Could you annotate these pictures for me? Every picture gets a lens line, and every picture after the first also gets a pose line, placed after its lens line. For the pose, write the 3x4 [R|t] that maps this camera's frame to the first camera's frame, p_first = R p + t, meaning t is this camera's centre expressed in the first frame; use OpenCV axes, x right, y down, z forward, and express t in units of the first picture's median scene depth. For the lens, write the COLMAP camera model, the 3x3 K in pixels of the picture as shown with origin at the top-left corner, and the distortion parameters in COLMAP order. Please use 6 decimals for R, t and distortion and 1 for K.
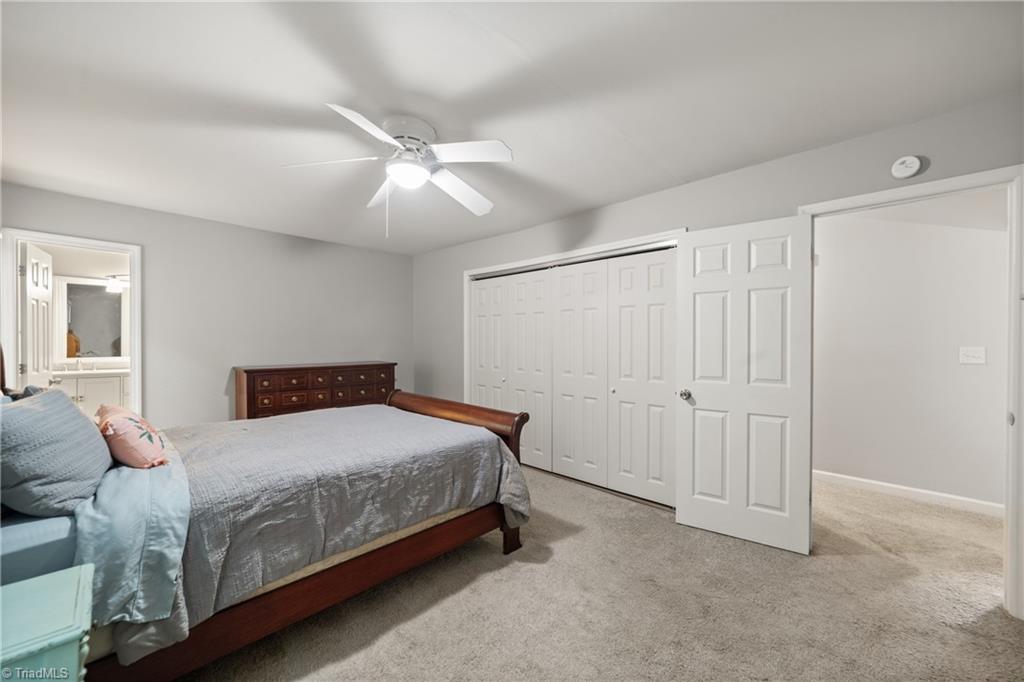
lens RADIAL K [[394.6, 0, 517.5], [0, 394.6, 341.3], [0, 0, 1]] dist [-0.007303, 0.001255]
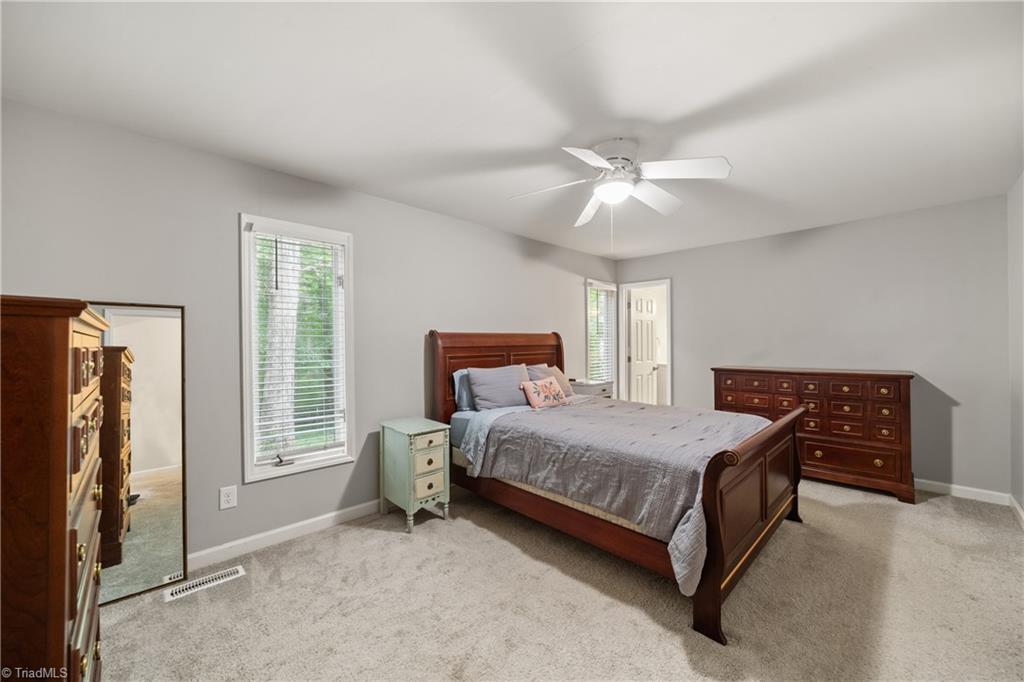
lens RADIAL K [[394.6, 0, 517.6], [0, 394.6, 343.1], [0, 0, 1]] dist [-0.007303, 0.001255]
pose [[-0.040979, -0.002745, -0.999156, 0.891778], [0.005671, 0.999979, -0.002980, -0.001786], [0.999144, -0.005788, -0.040963, 0.853260]]
